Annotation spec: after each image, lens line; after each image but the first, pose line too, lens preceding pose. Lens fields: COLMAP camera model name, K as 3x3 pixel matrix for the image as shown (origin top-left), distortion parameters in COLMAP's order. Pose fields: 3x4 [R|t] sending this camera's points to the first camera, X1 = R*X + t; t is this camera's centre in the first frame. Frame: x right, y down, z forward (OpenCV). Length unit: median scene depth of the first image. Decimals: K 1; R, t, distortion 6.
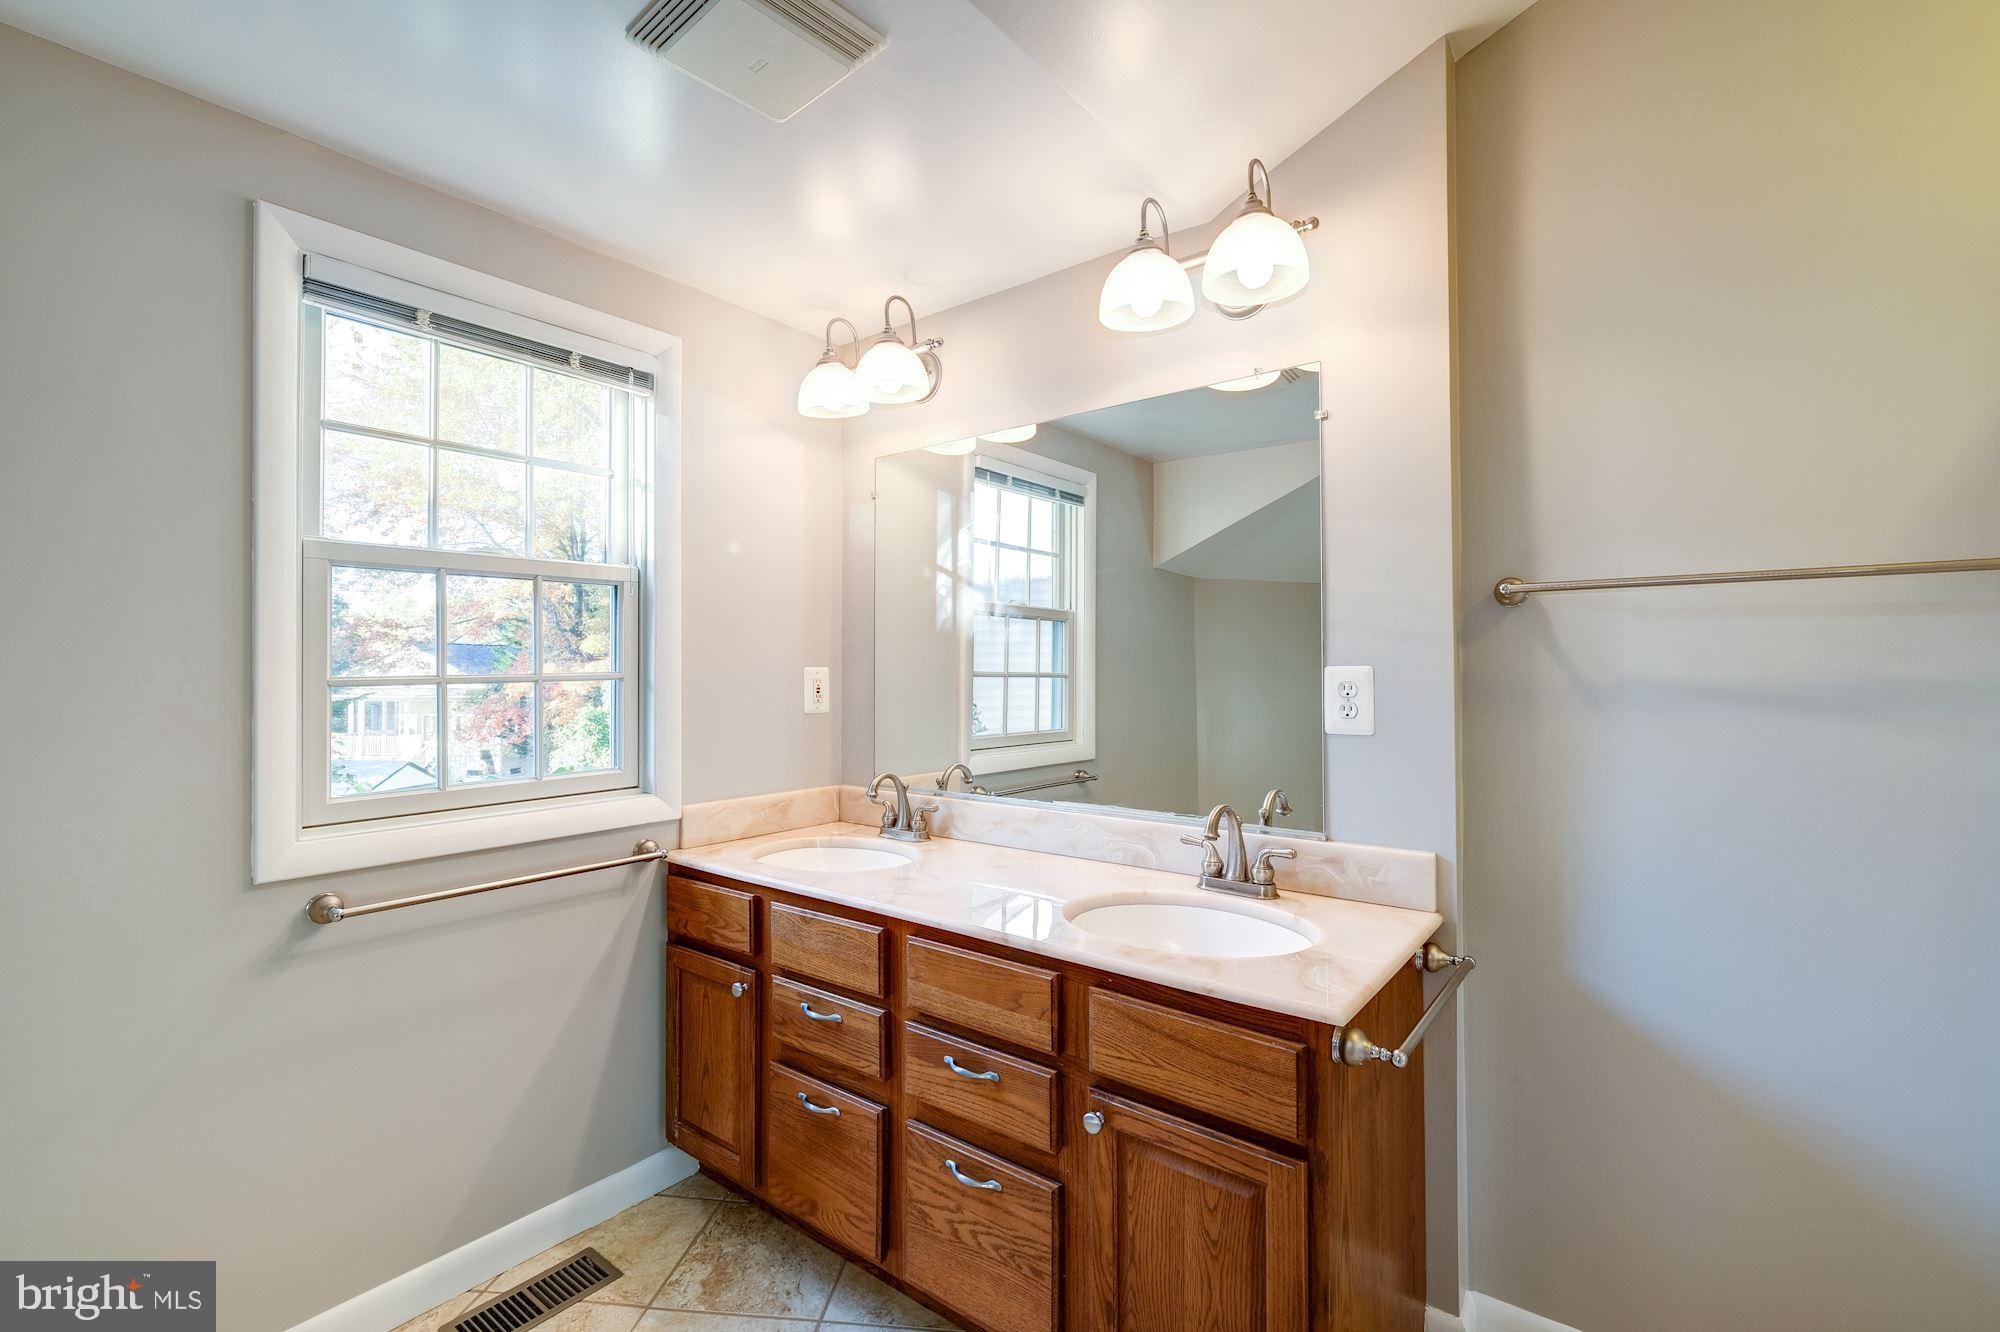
lens RADIAL K [[877.8, 0, 994.2], [0, 877.8, 655.1], [0, 0, 1]] dist [-0.001855, -0.000322]
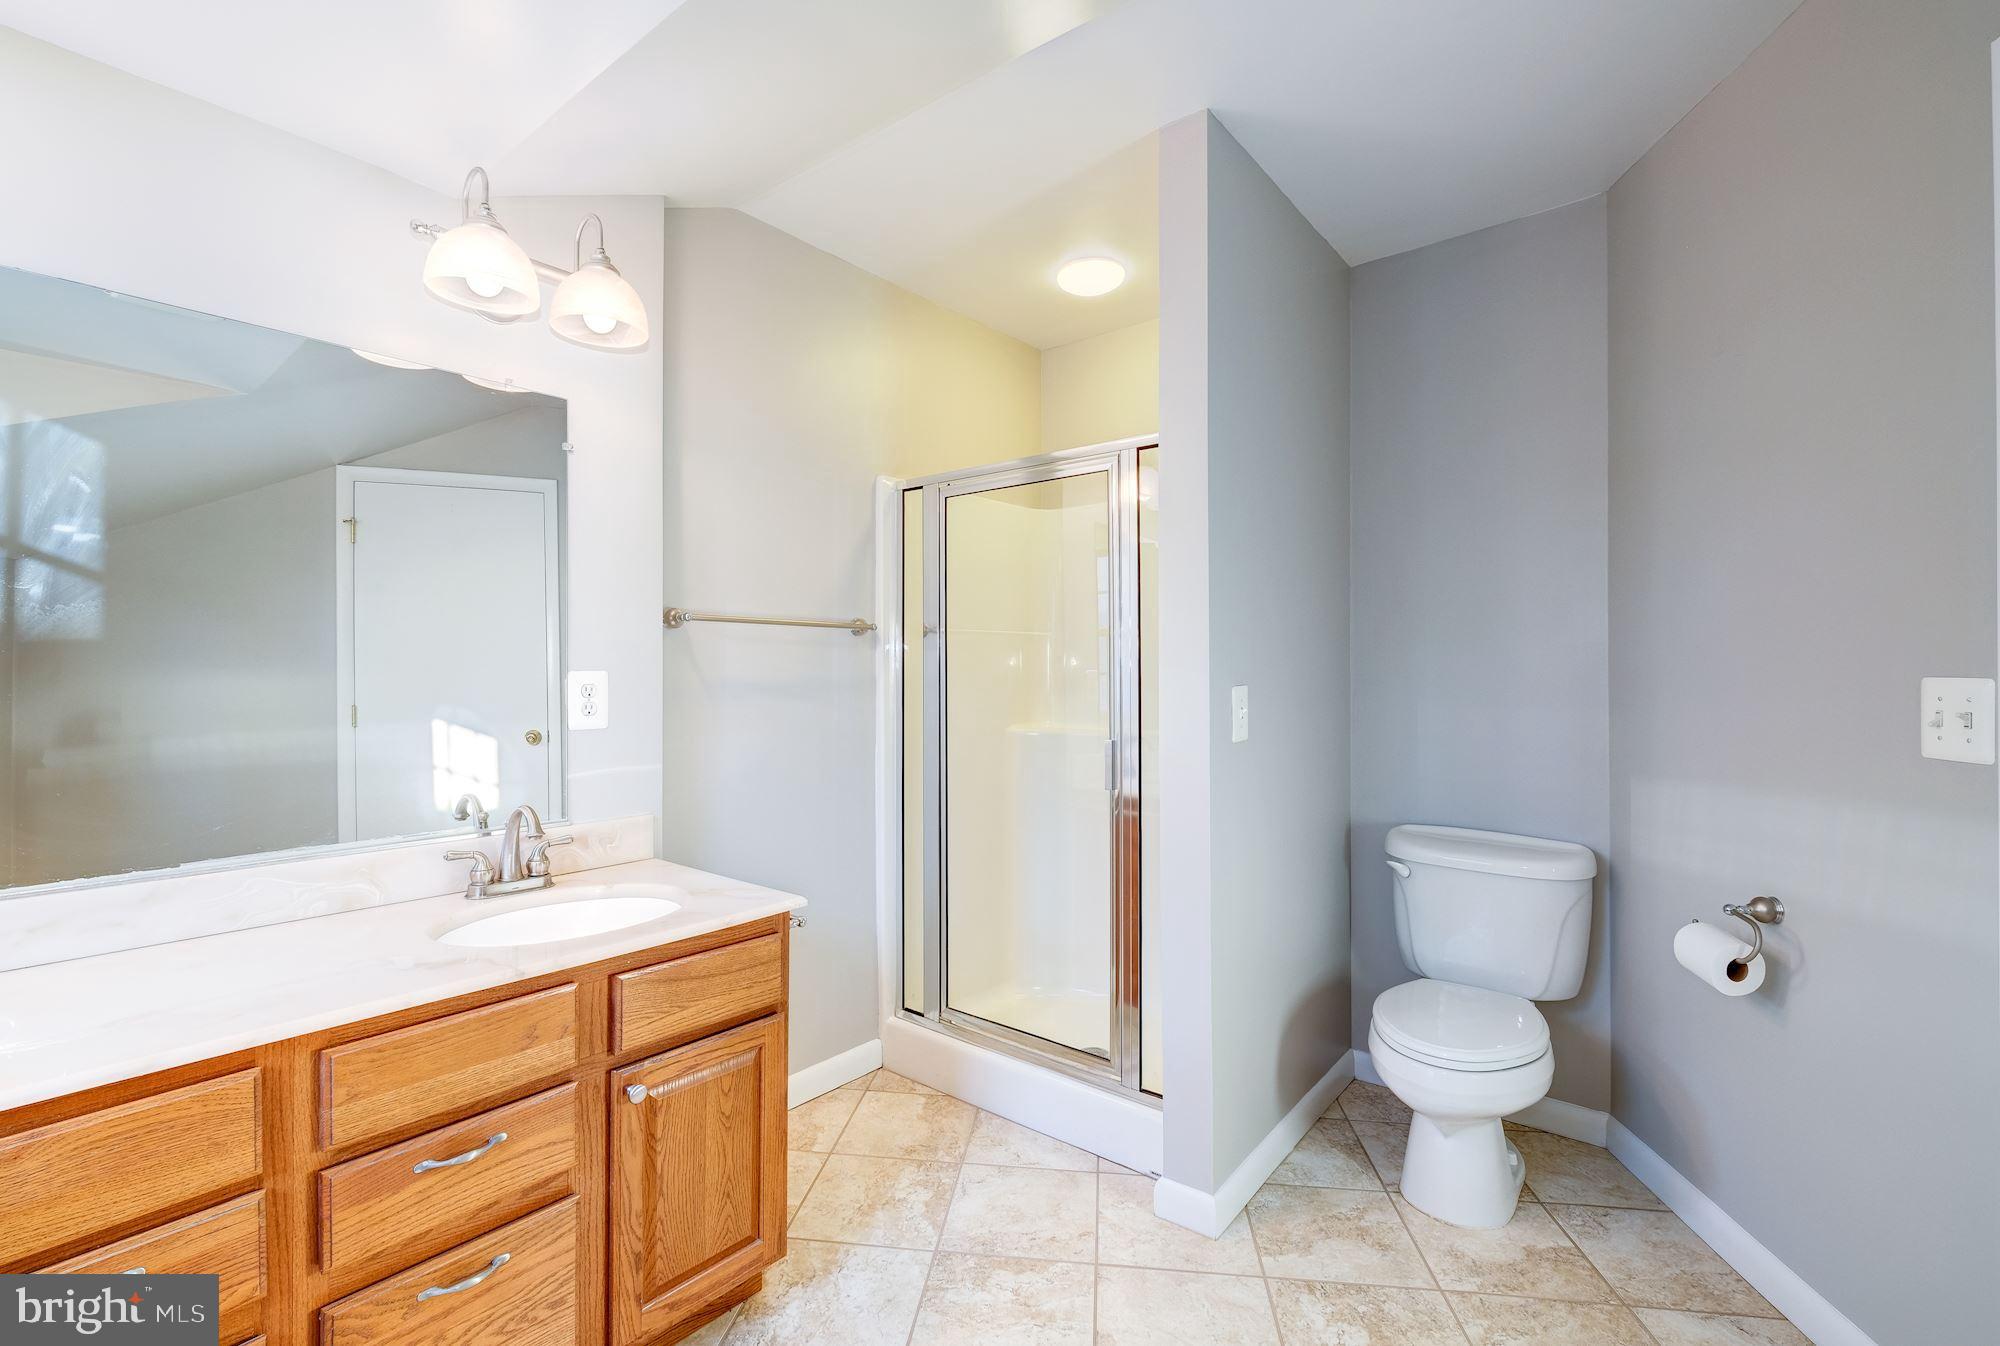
lens RADIAL K [[881.2, 0, 1000.0], [0, 881.2, 673.0], [0, 0, 1]] dist [-0.001601, -0.000276]
pose [[0.018988, 0.000287, 0.999820, -0.867815], [-0.015047, 0.999887, -0.000001, 0.007705], [-0.999706, -0.015044, 0.018990, 0.487772]]
